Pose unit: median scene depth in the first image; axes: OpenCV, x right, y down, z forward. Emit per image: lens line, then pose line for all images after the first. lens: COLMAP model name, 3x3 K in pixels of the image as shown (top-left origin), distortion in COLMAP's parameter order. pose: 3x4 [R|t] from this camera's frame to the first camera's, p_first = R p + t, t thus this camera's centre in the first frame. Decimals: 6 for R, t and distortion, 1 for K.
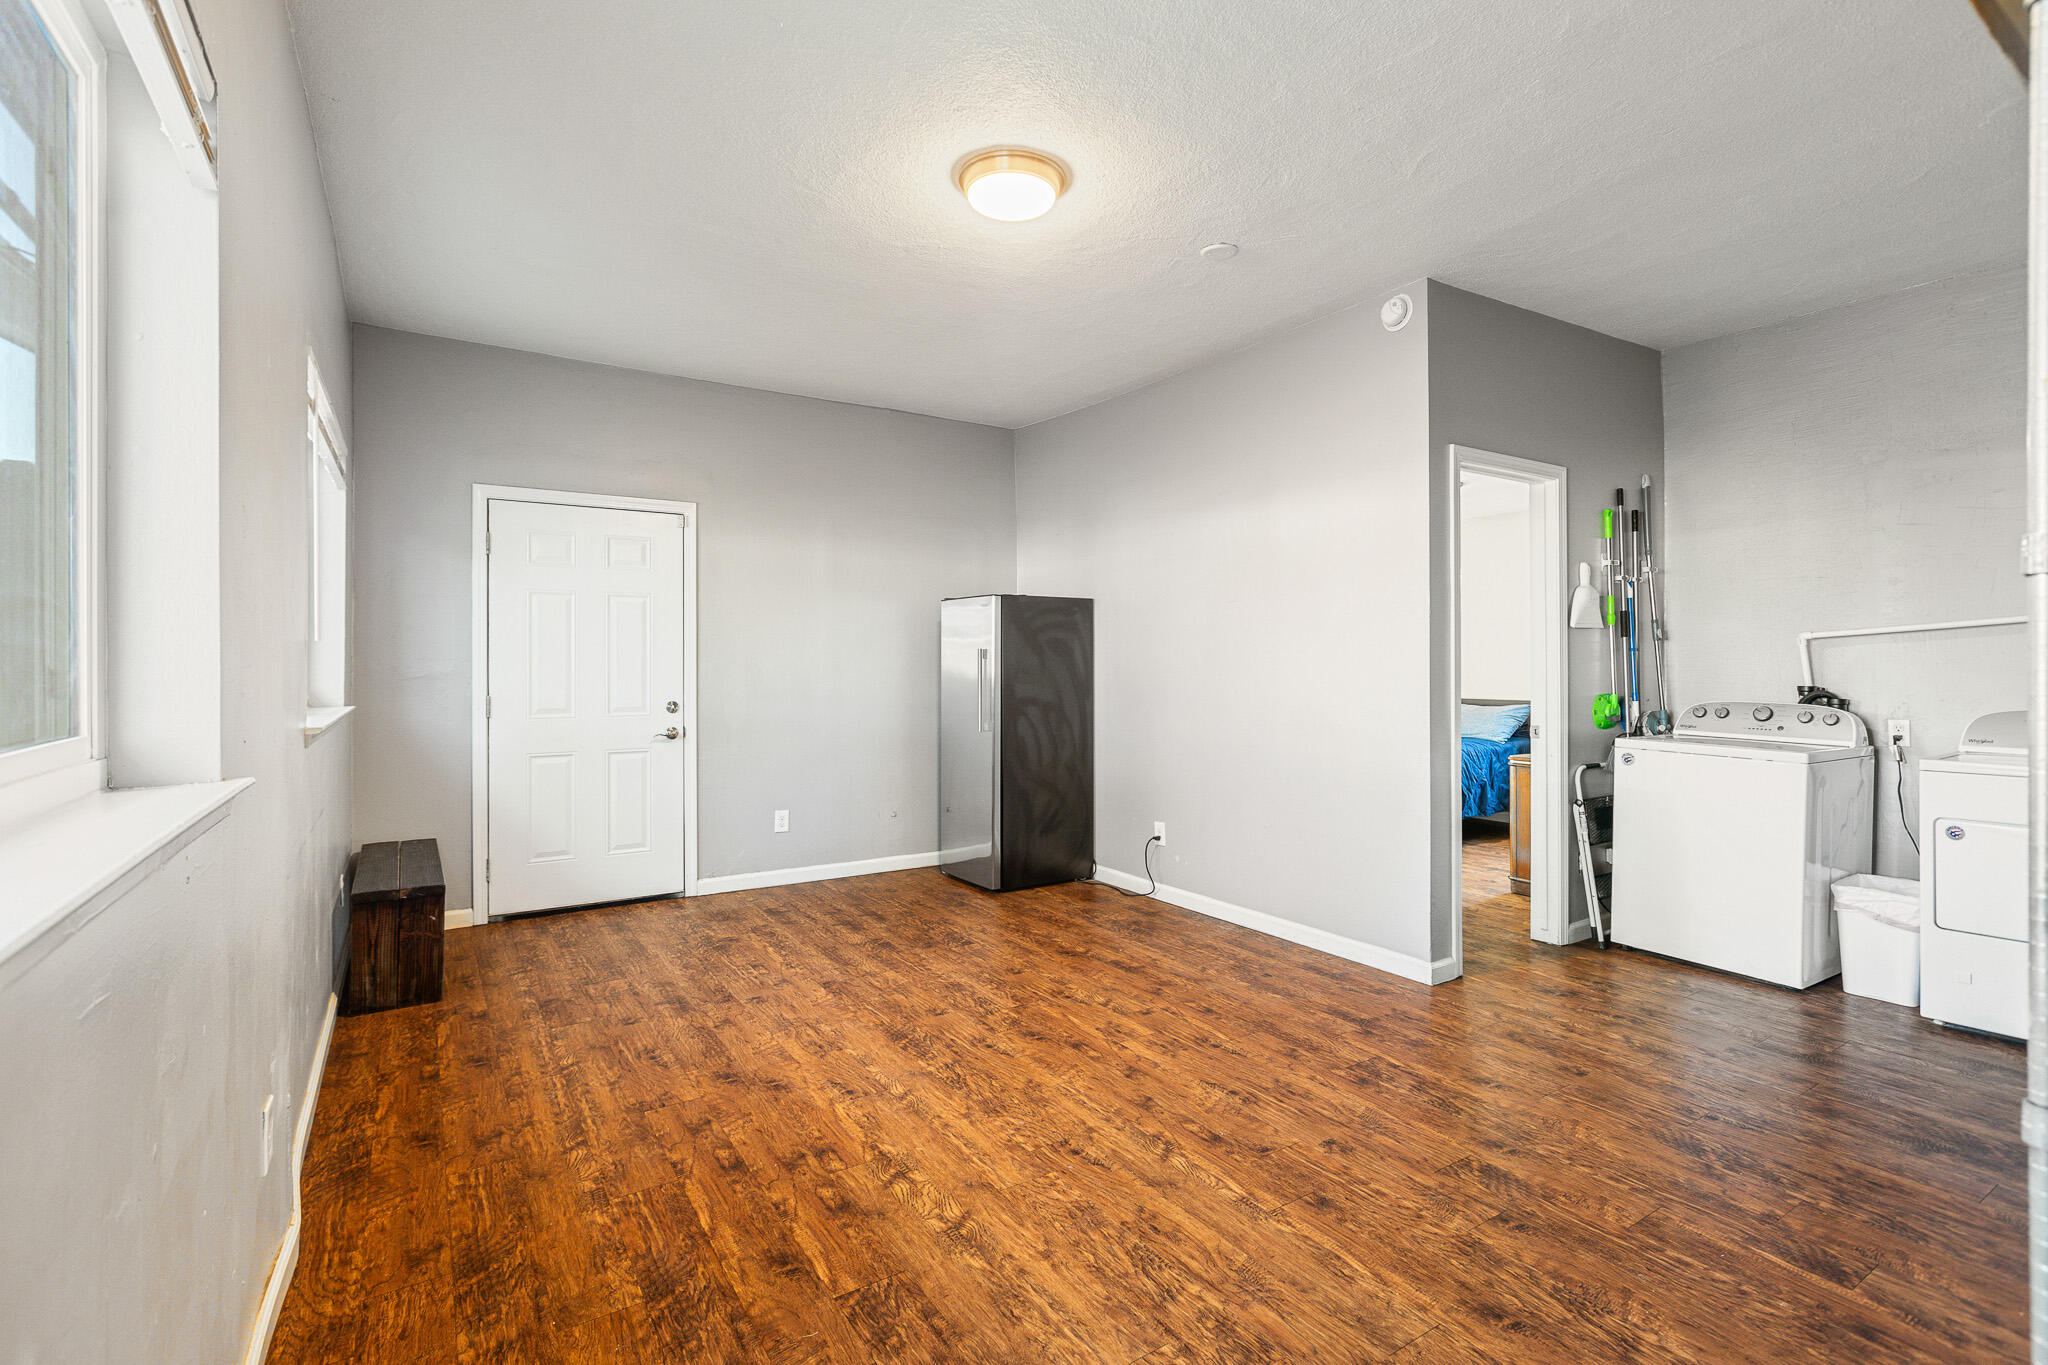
lens RADIAL K [[943.0, 0, 1018.1], [0, 943.0, 660.5], [0, 0, 1]] dist [-0.000627, 0.000044]
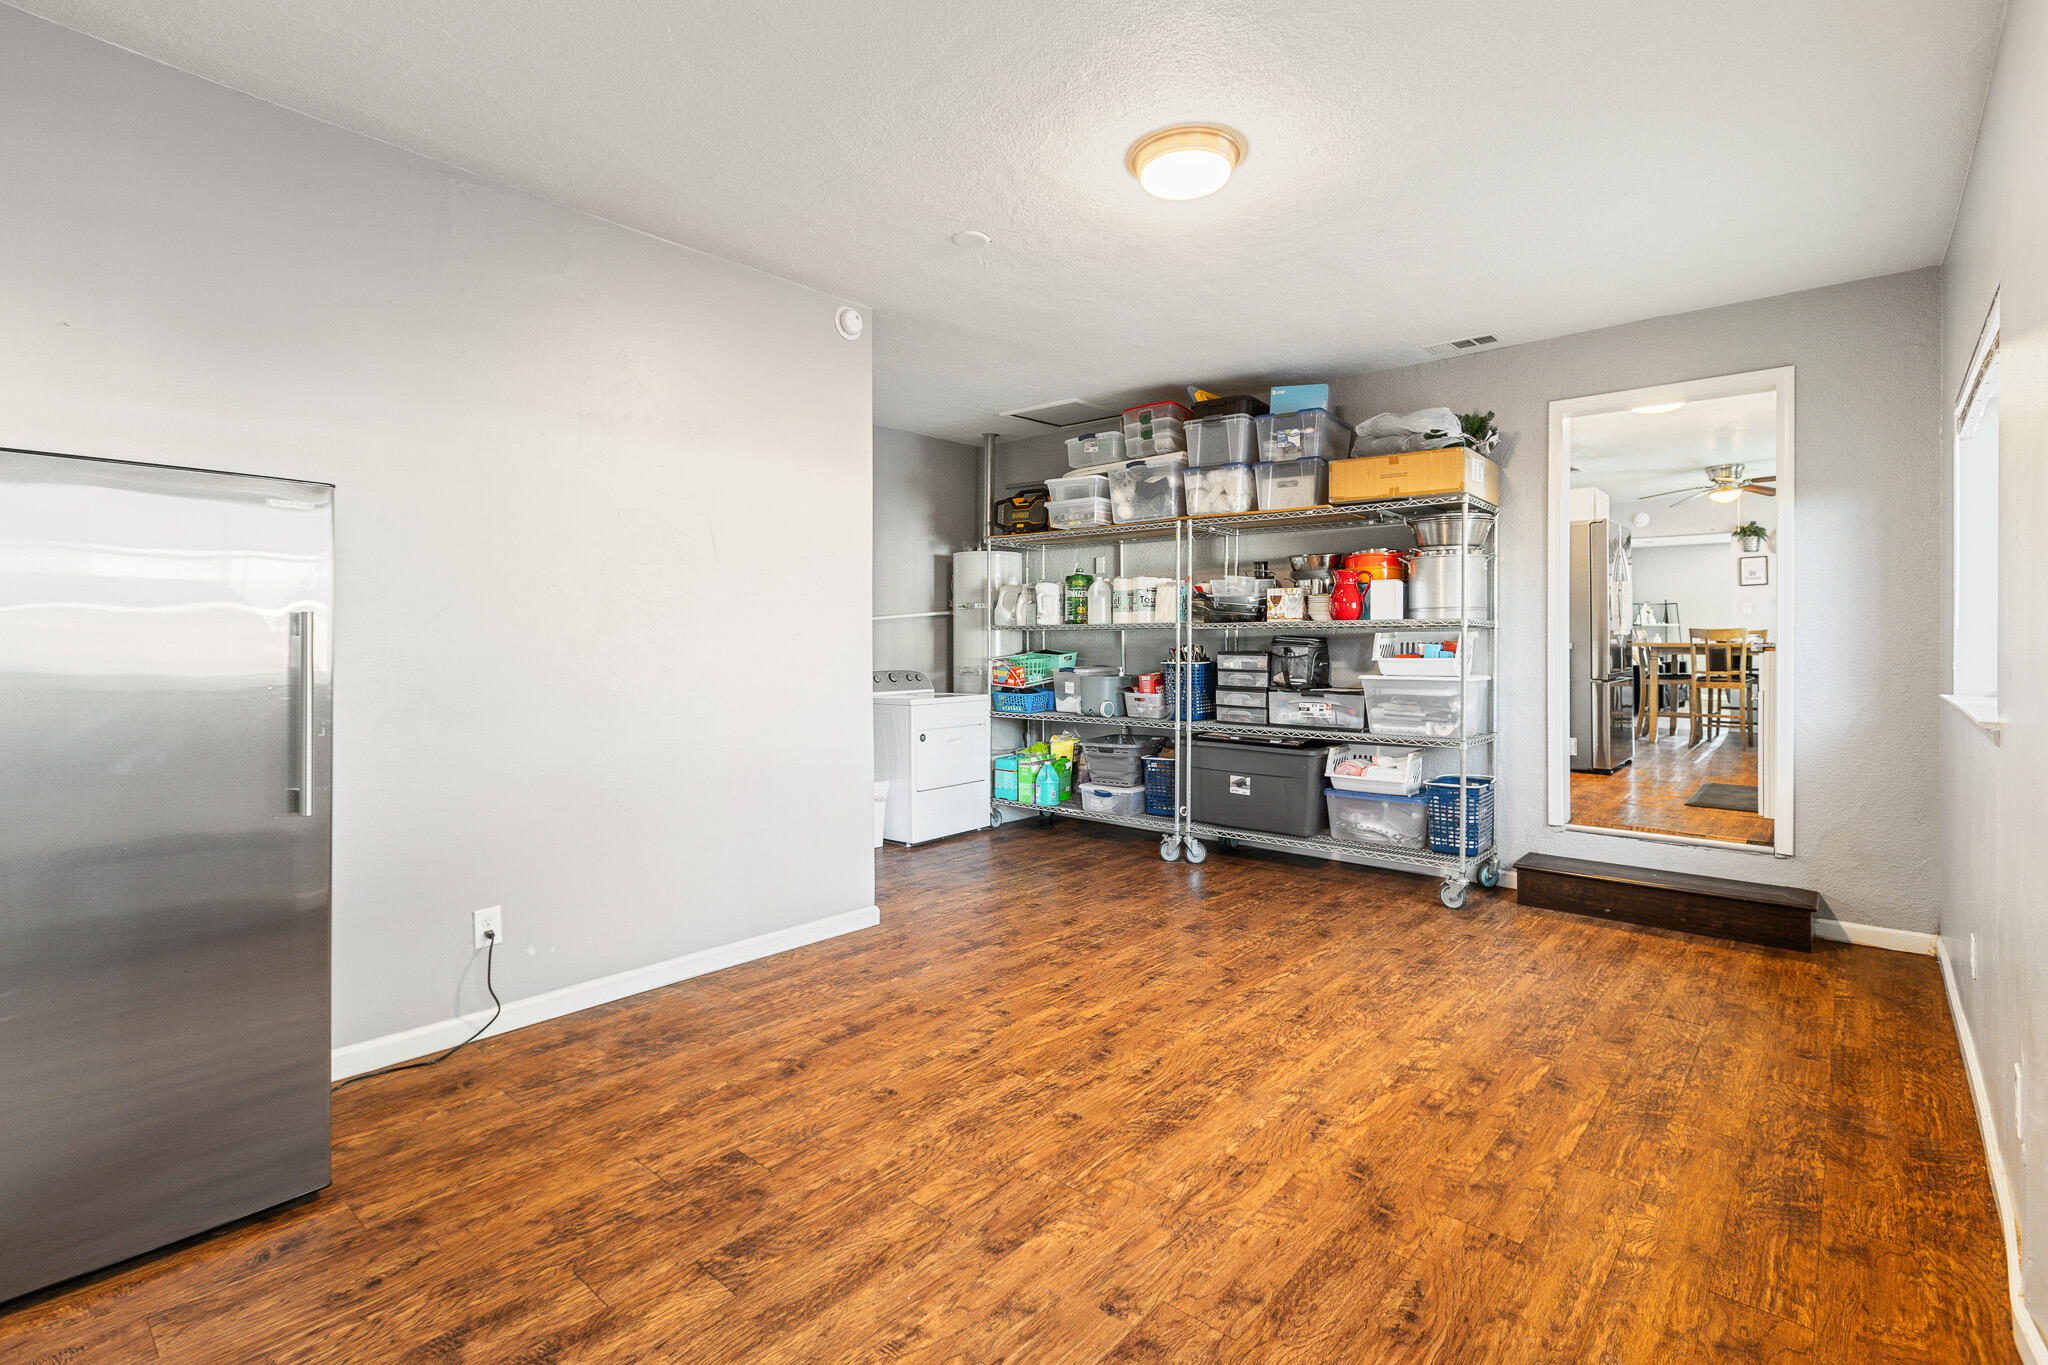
lens RADIAL K [[948.7, 0, 1029.1], [0, 948.7, 645.5], [0, 0, 1]] dist [-0.002892, -0.000915]
pose [[-0.279649, -0.001118, 0.960102, -0.875380], [-0.001092, 0.999999, 0.000847, 0.002291], [-0.960102, -0.000812, -0.279650, 1.375360]]
